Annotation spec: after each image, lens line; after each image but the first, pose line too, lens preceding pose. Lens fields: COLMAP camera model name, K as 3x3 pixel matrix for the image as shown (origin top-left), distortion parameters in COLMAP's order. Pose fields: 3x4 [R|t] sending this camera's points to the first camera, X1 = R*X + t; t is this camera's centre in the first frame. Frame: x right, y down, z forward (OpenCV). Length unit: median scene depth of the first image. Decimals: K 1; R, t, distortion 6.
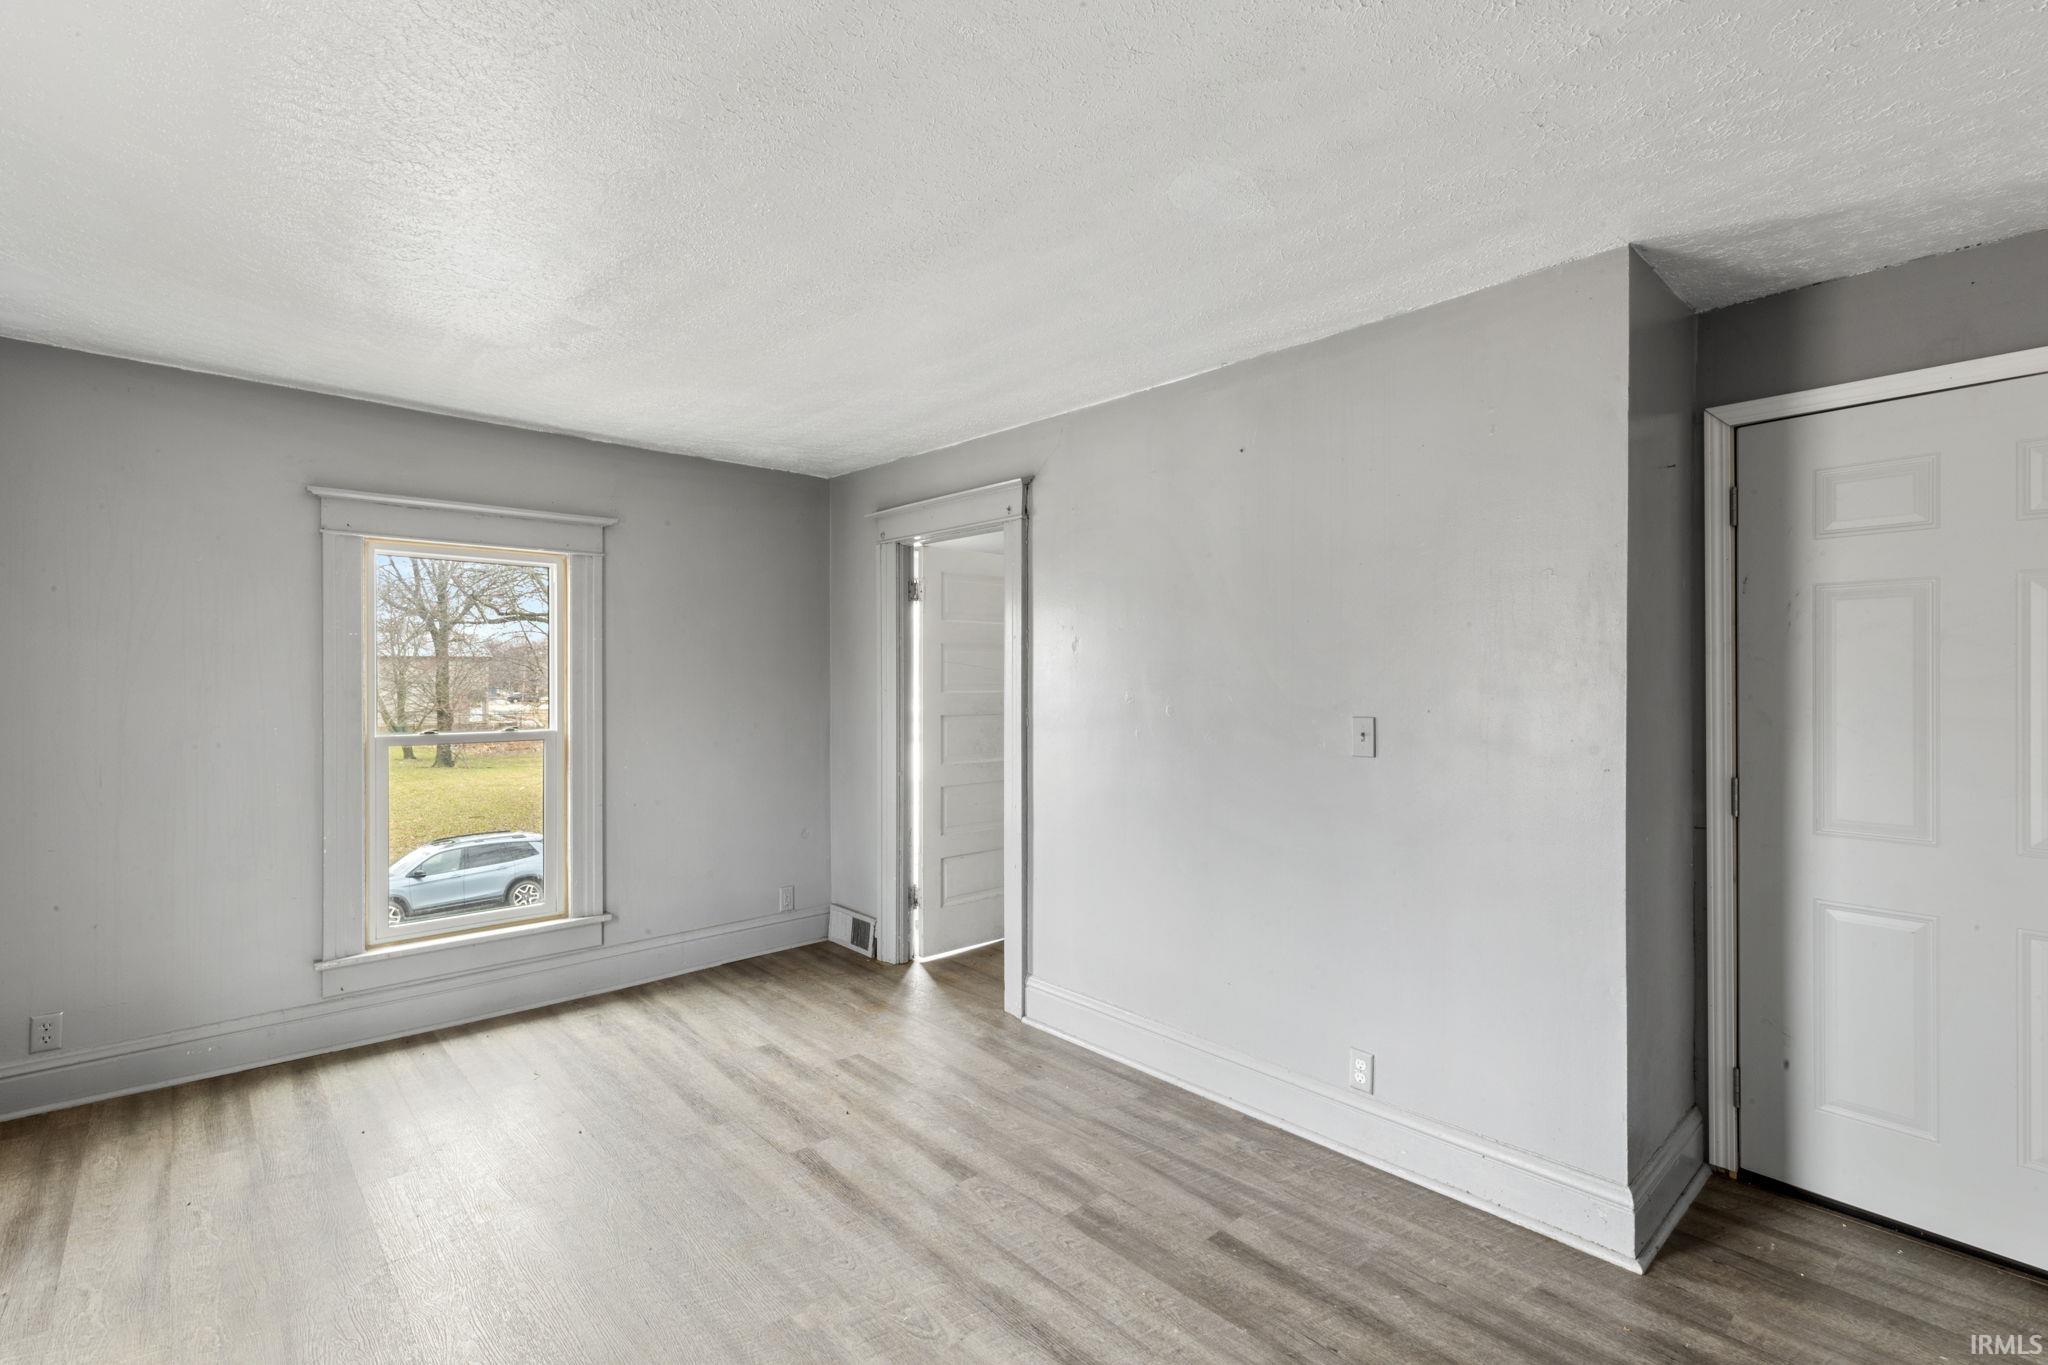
lens RADIAL K [[931.3, 0, 1024.0], [0, 931.3, 682.5], [0, 0, 1]] dist [0.010045, -0.001248]
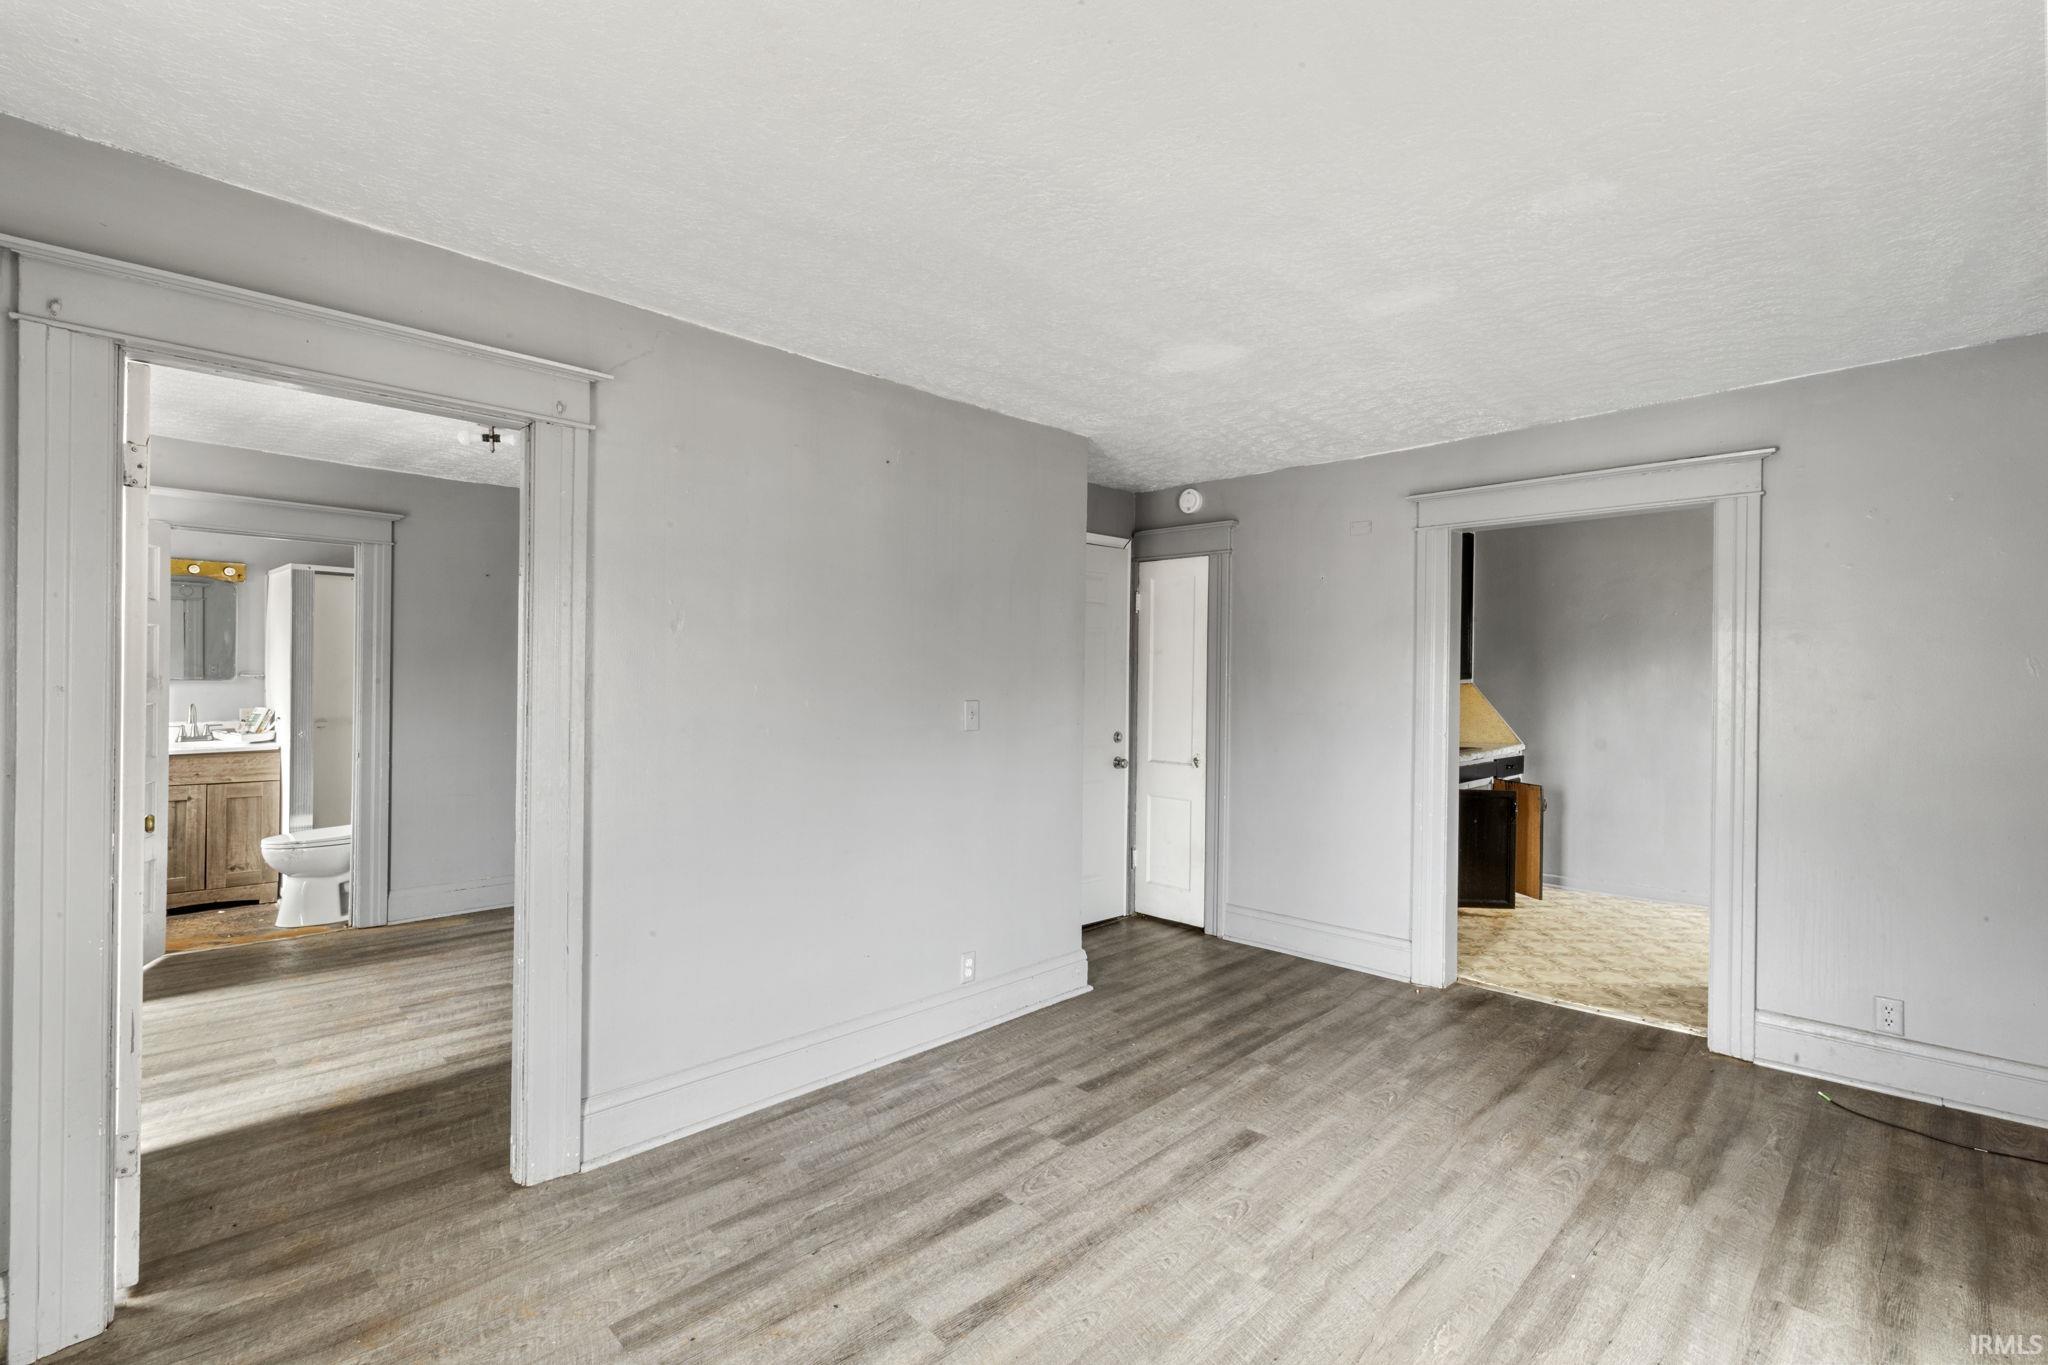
lens RADIAL K [[925.2, 0, 1024.0], [0, 925.2, 682.5], [0, 0, 1]] dist [0.001503, -0.000194]
pose [[-0.049704, -0.006130, 0.998745, -0.984813], [-0.004957, 0.999970, 0.005891, 0.002857], [-0.998752, -0.004658, -0.049733, 1.022541]]
